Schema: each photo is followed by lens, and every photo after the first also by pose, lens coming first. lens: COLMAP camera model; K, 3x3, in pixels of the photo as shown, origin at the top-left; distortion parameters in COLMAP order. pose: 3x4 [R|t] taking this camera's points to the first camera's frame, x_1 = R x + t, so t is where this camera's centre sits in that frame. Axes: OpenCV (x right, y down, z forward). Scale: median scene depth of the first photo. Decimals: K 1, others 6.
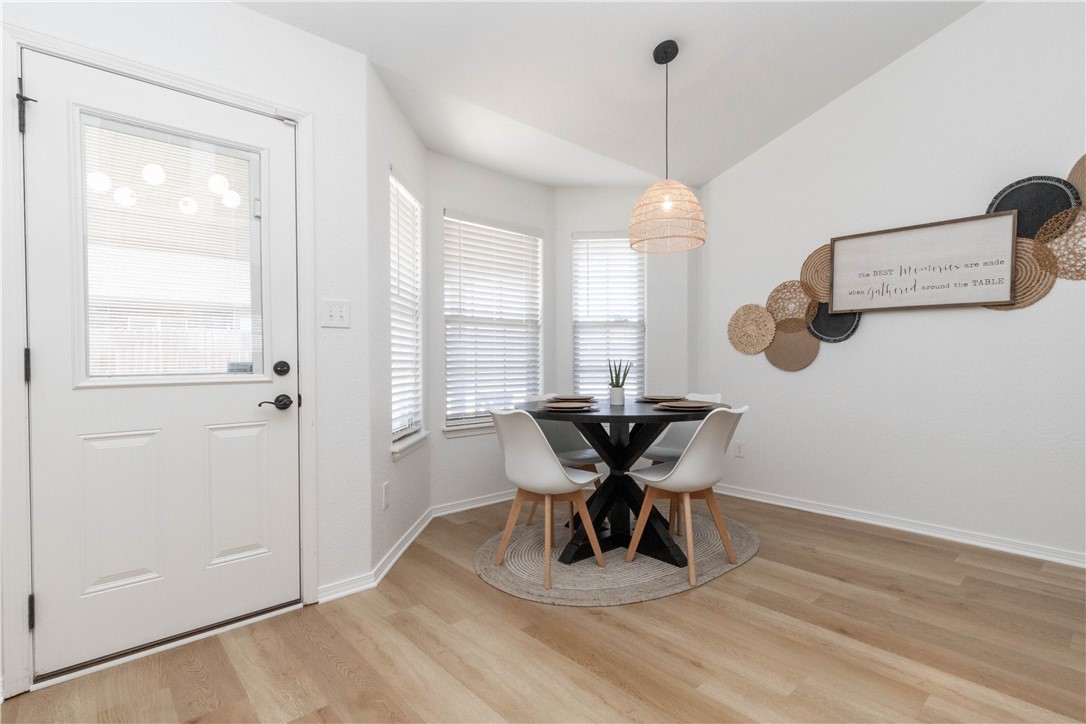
lens RADIAL K [[517.5, 0, 547.4], [0, 517.5, 366.2], [0, 0, 1]] dist [0.001650, -0.000101]
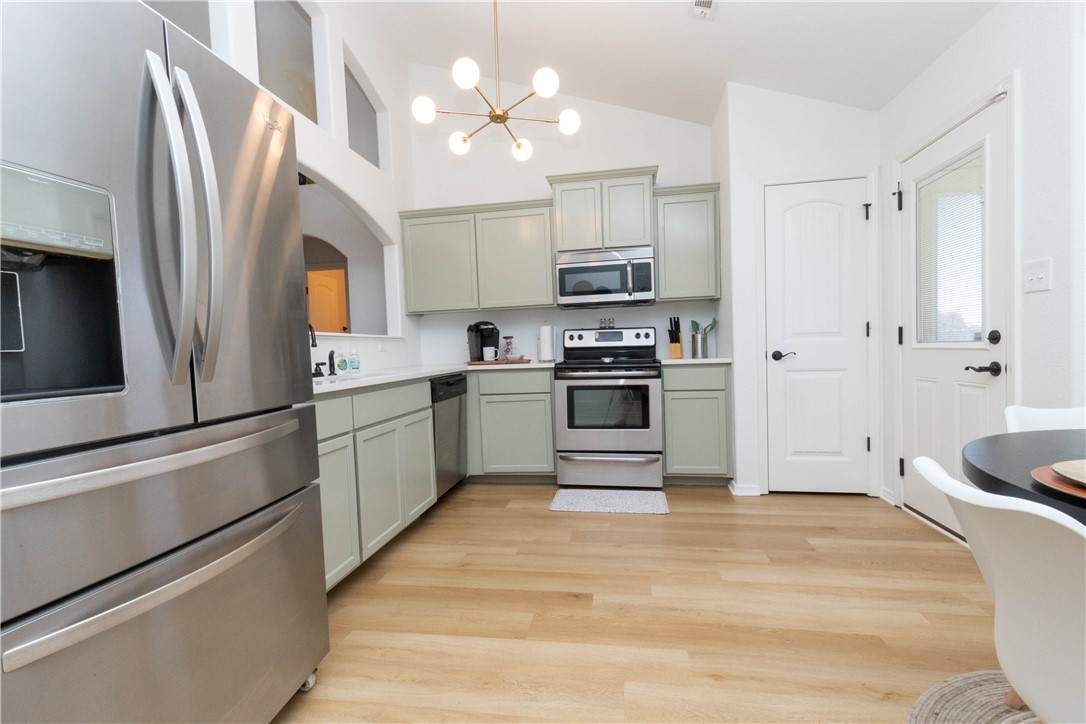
lens RADIAL K [[517.5, 0, 547.4], [0, 517.5, 366.2], [0, 0, 1]] dist [0.001650, -0.000101]
pose [[-0.776053, 0.054582, -0.628301, 0.998609], [0.026931, 0.998207, 0.053452, -0.020636], [0.630092, 0.024561, -0.776132, 1.422146]]
